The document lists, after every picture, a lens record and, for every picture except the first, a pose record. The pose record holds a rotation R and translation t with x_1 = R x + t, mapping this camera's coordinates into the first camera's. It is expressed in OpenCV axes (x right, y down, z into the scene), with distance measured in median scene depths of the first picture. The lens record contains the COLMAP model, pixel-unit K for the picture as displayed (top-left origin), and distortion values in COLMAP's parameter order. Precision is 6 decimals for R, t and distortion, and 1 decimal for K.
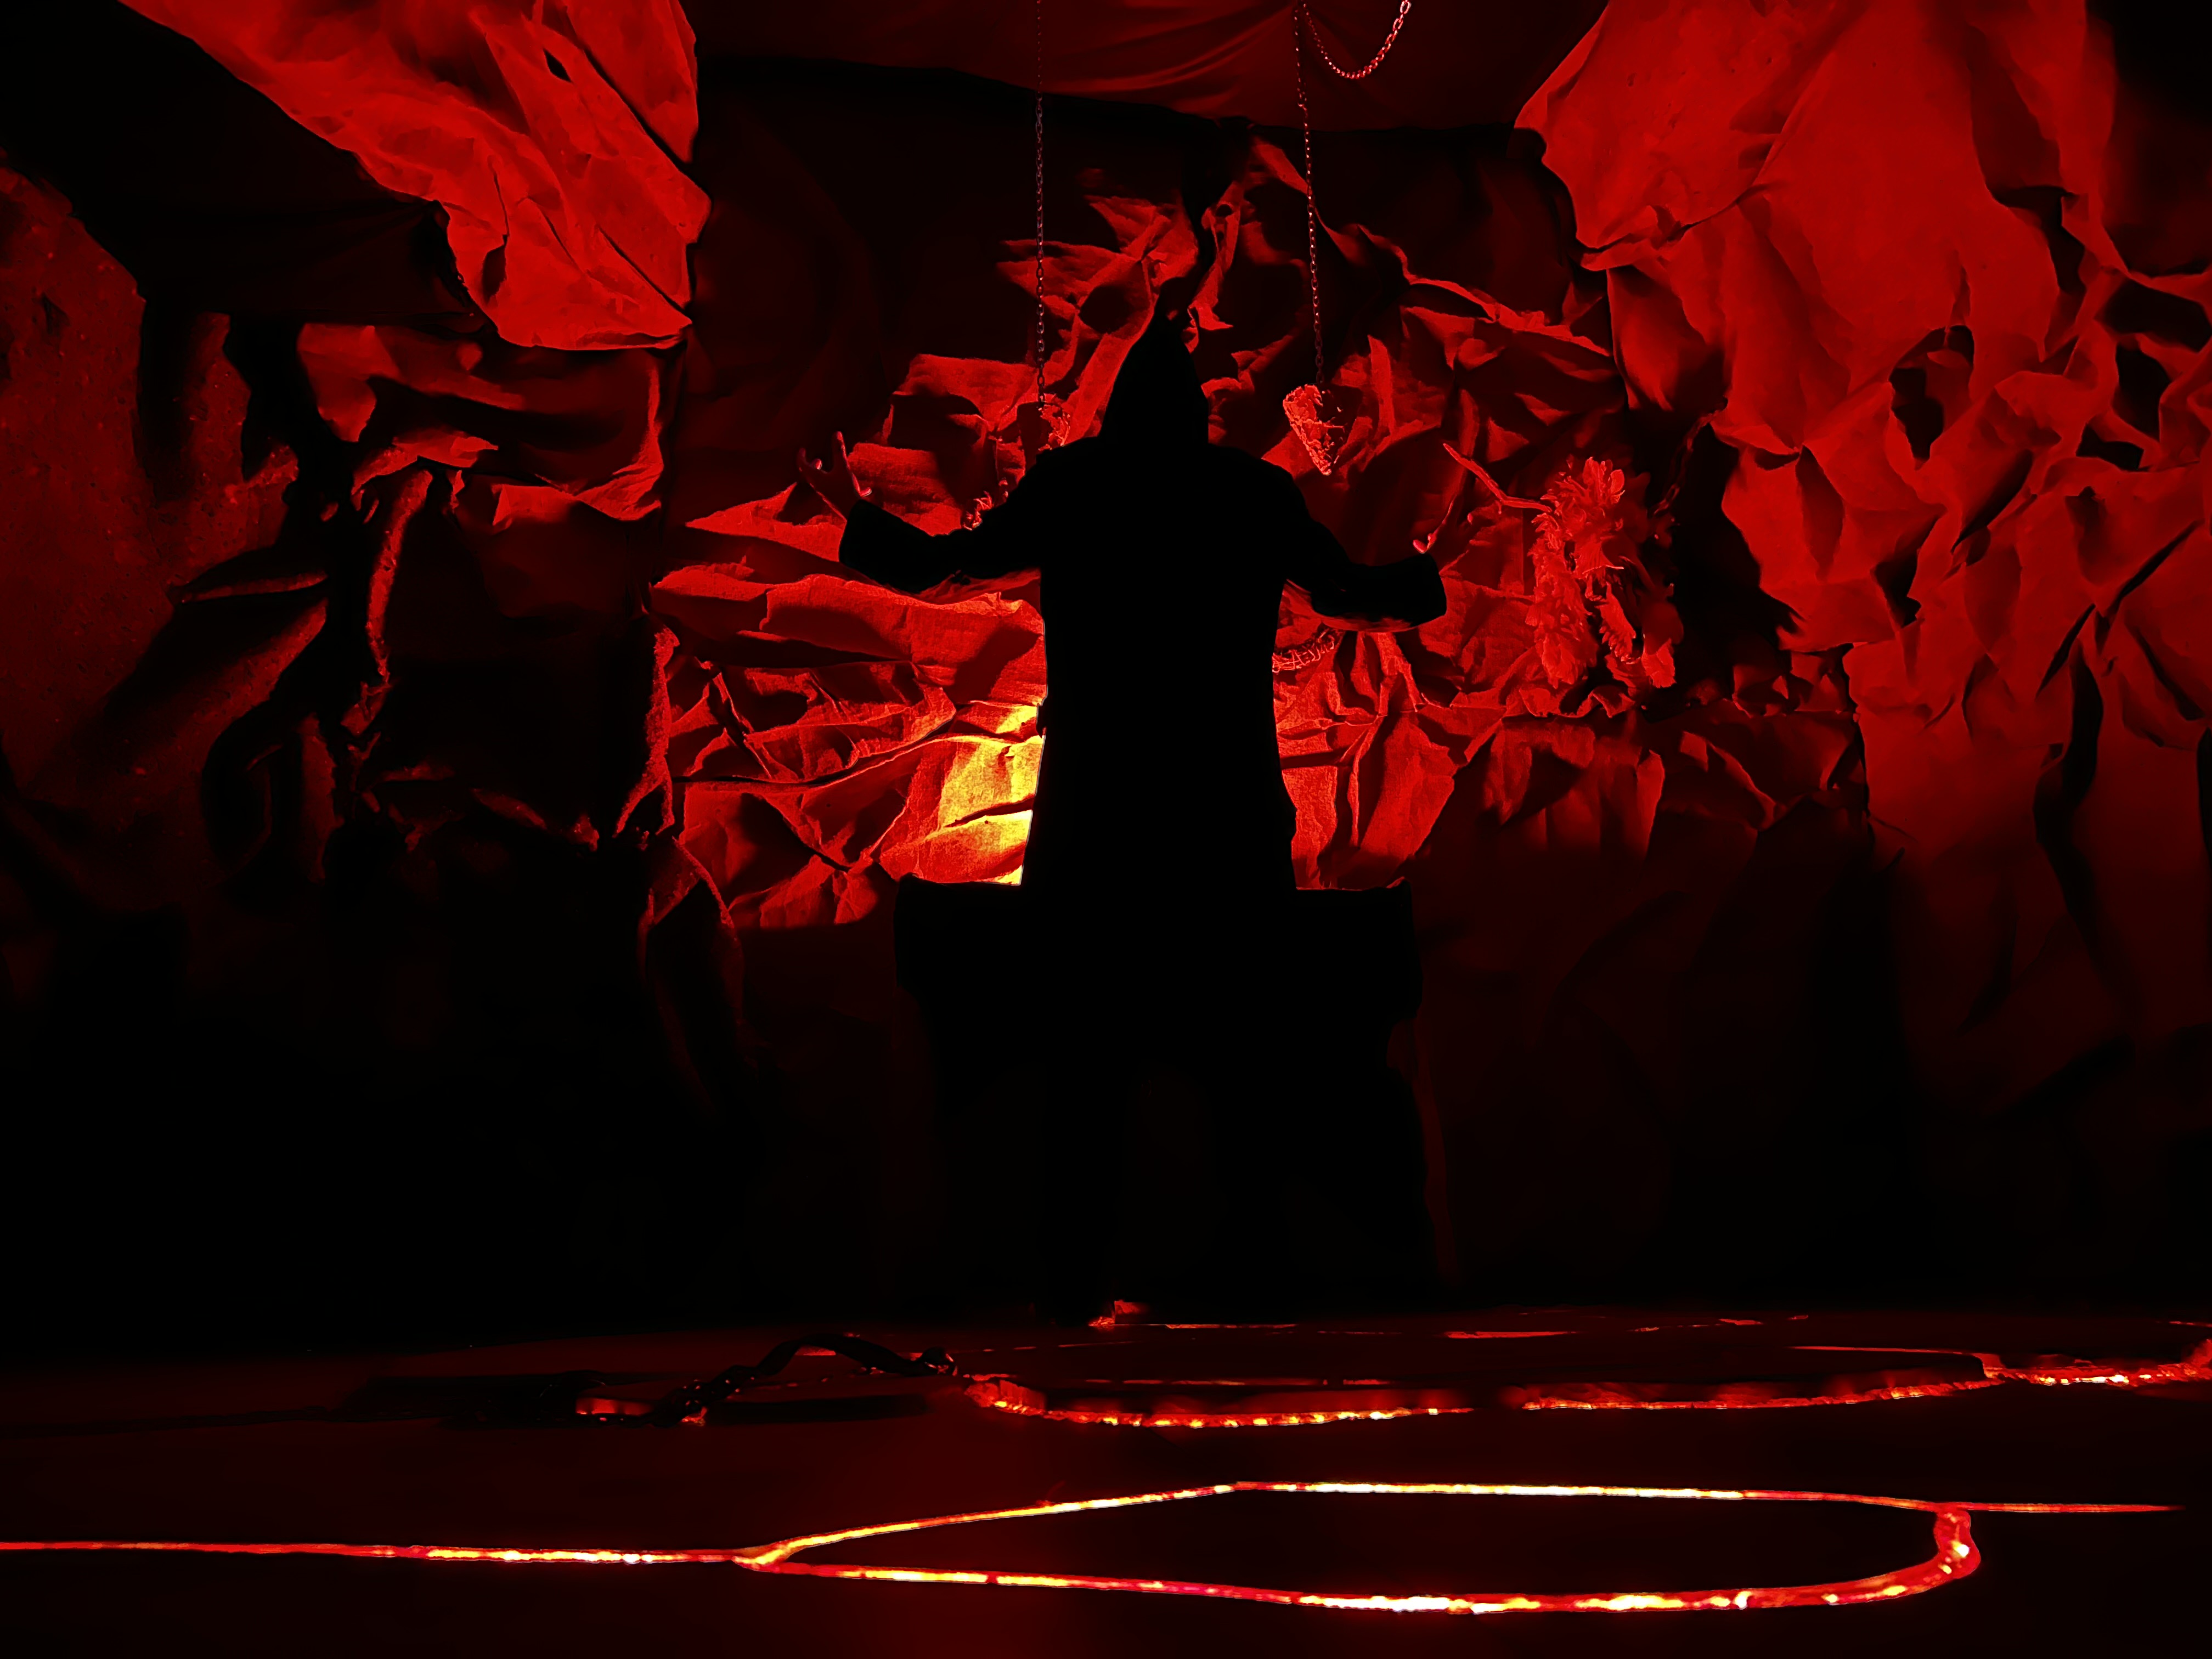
lens RADIAL K [[1649.6, 0, 1114.2], [0, 1649.6, 936.2], [0, 0, 1]] dist [0.058043, -0.126987]
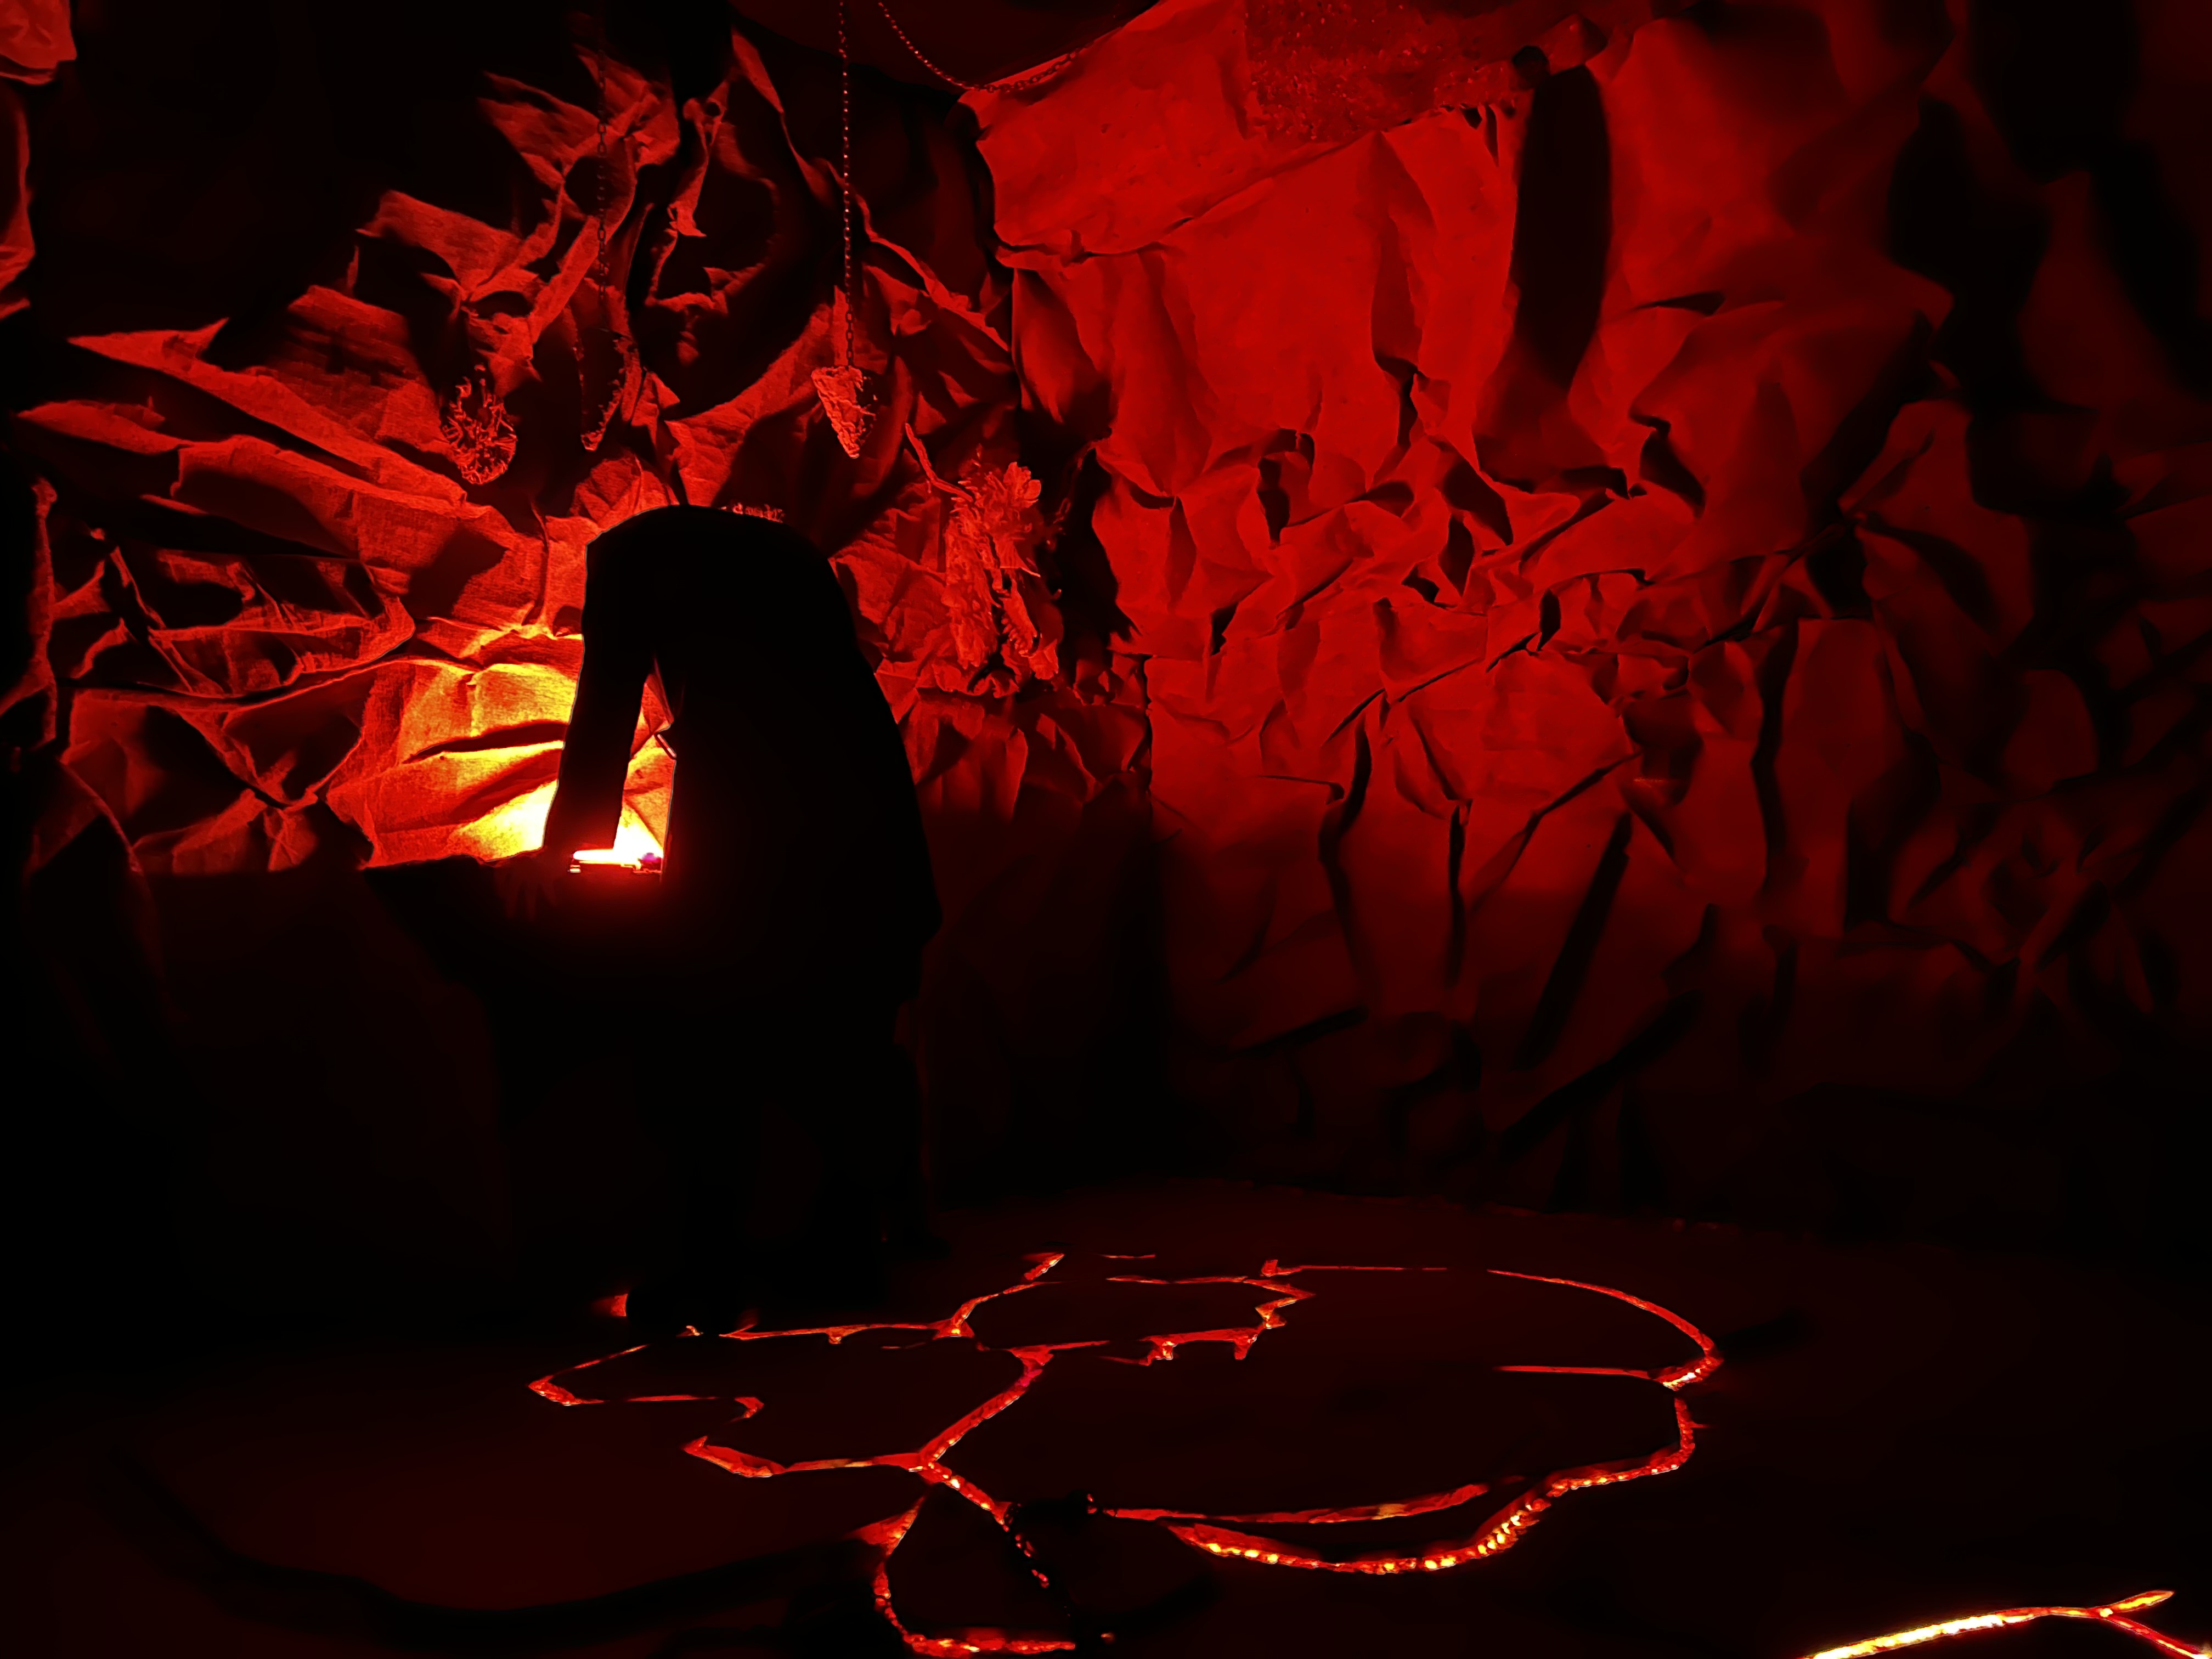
lens RADIAL K [[1649.6, 0, 1114.2], [0, 1649.6, 936.2], [0, 0, 1]] dist [0.058043, -0.126987]
pose [[0.770126, 0.008637, 0.637834, -0.359673], [-0.115383, 0.985301, 0.125972, -0.125575], [-0.627370, -0.170610, 0.759802, 0.073057]]
